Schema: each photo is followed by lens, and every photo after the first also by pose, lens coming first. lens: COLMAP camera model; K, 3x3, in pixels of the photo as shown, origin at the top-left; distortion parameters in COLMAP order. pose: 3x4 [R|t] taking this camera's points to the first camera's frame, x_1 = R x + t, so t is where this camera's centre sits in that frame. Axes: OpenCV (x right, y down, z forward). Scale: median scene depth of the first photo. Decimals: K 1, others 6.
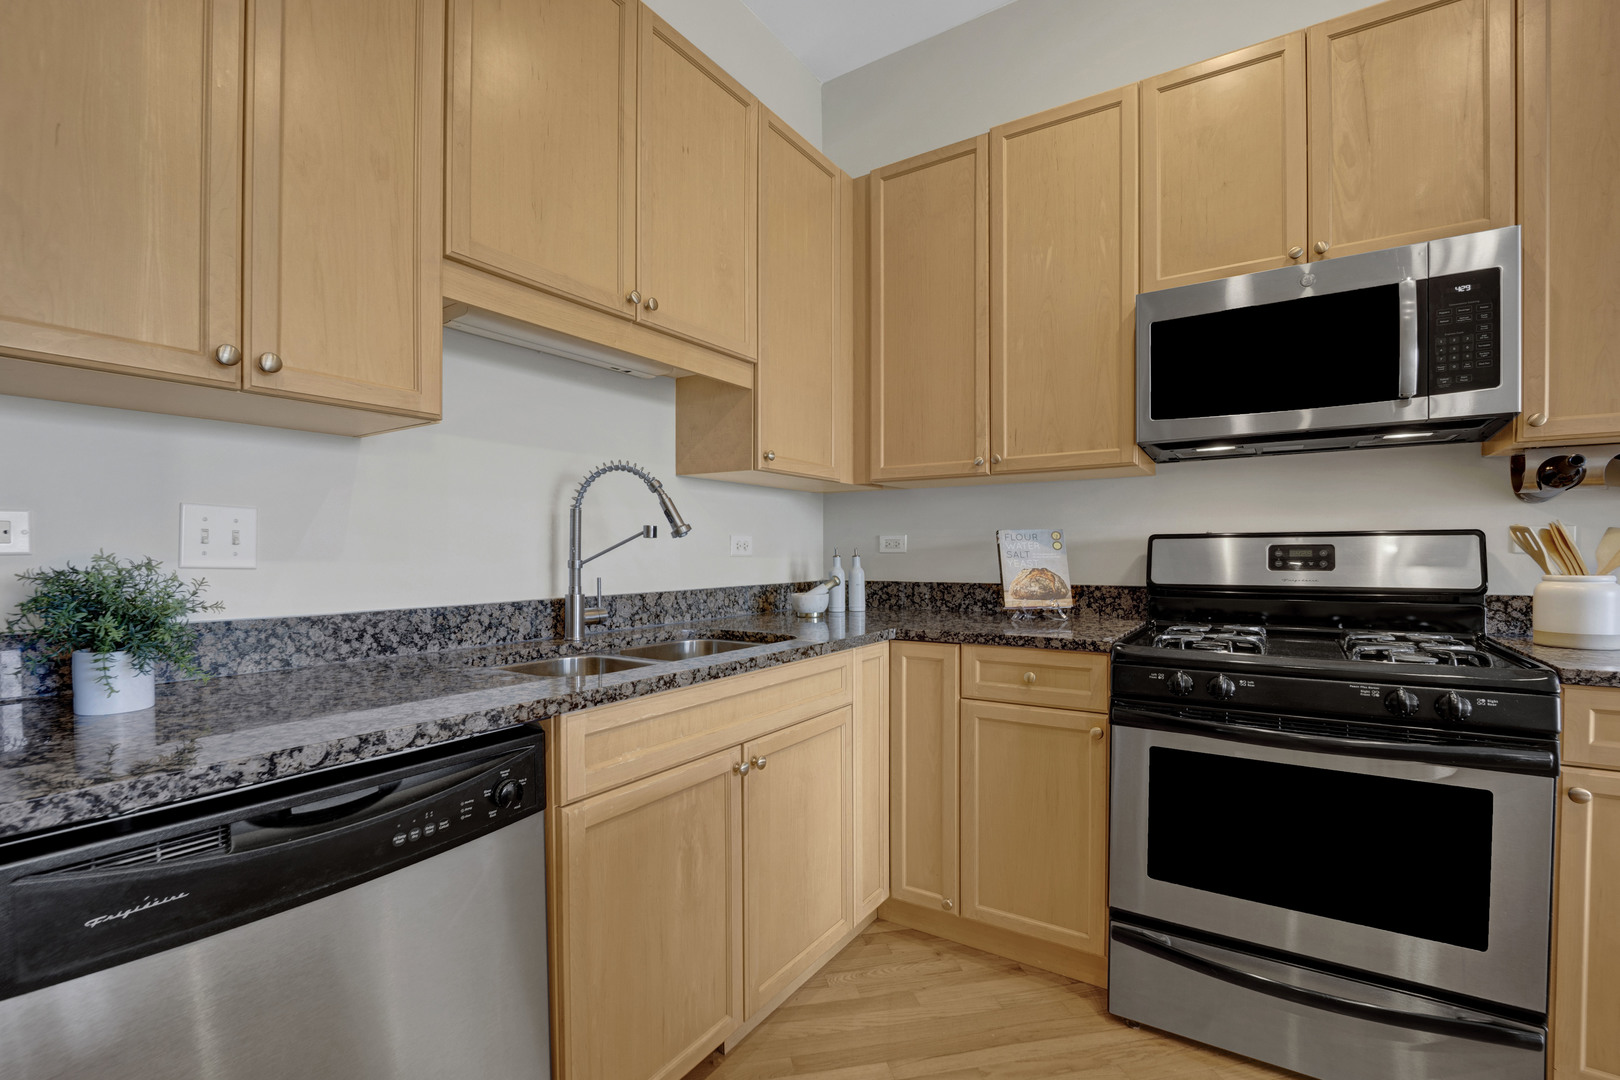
lens RADIAL K [[706.1, 0, 821.9], [0, 706.1, 561.4], [0, 0, 1]] dist [-0.017154, -0.000835]
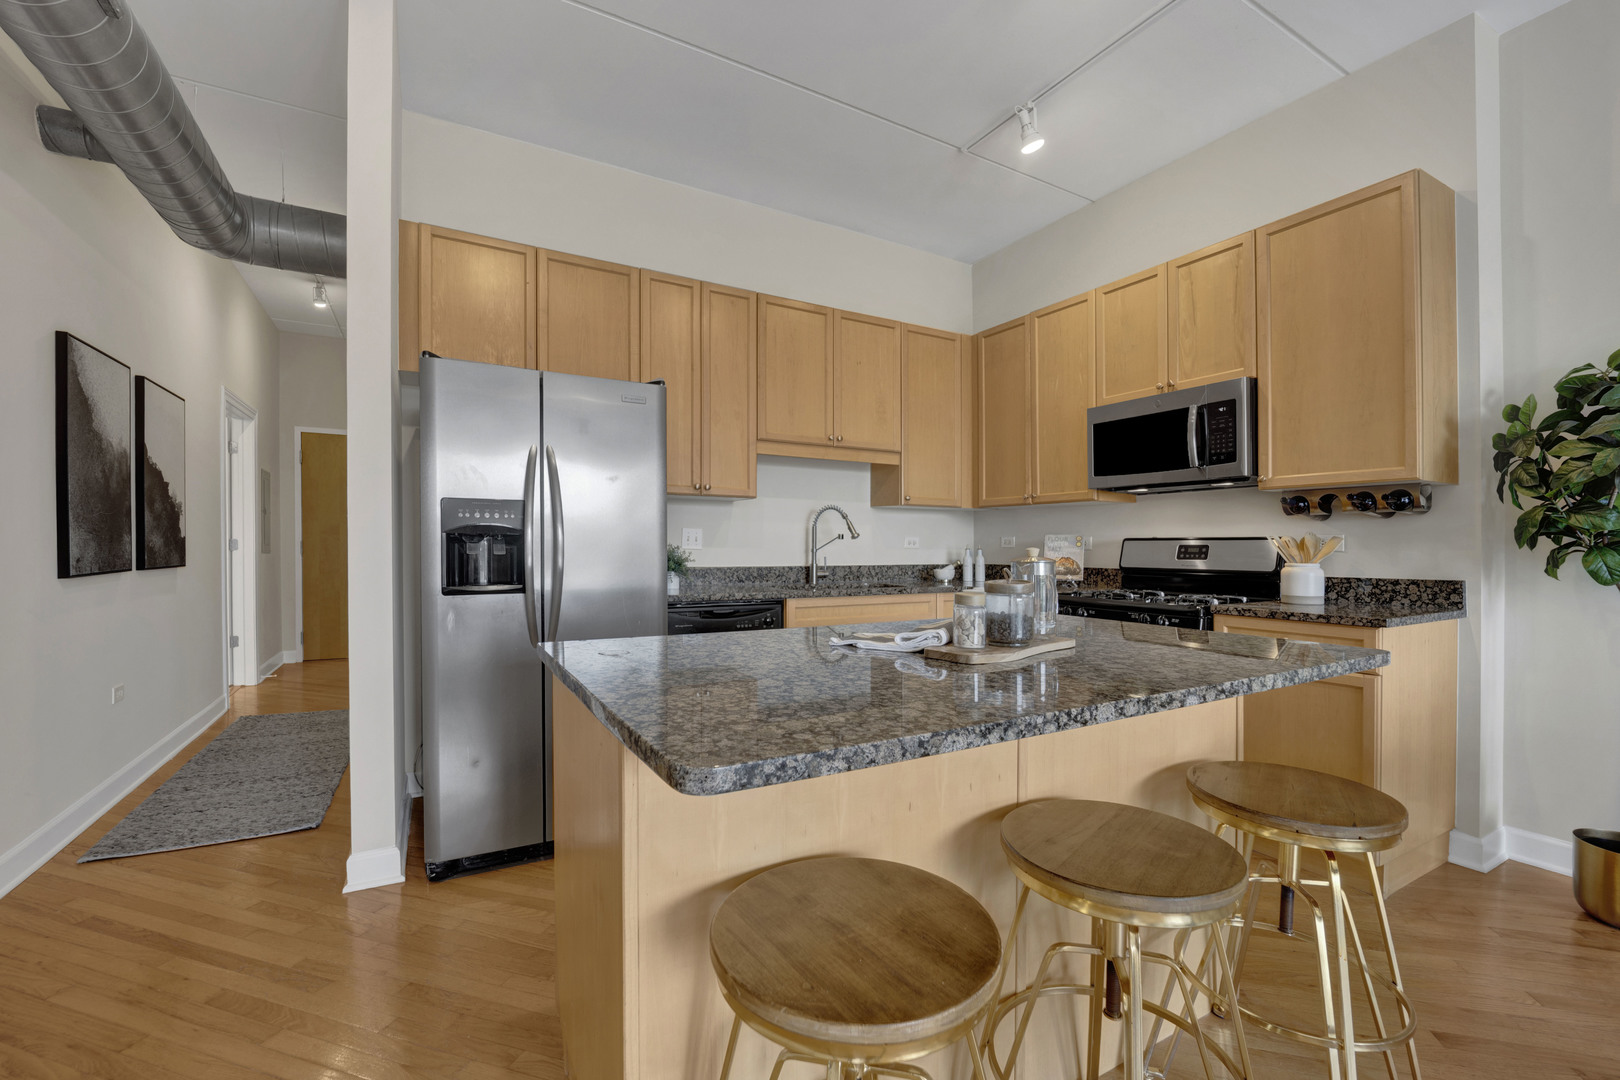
lens RADIAL K [[688.6, 0, 820.7], [0, 688.6, 550.9], [0, 0, 1]] dist [-0.001090, -0.000162]
pose [[0.890428, 0.012933, -0.454940, 0.667898], [-0.015824, 0.999872, -0.002547, 0.009986], [0.454849, 0.009467, 0.890518, -0.949249]]
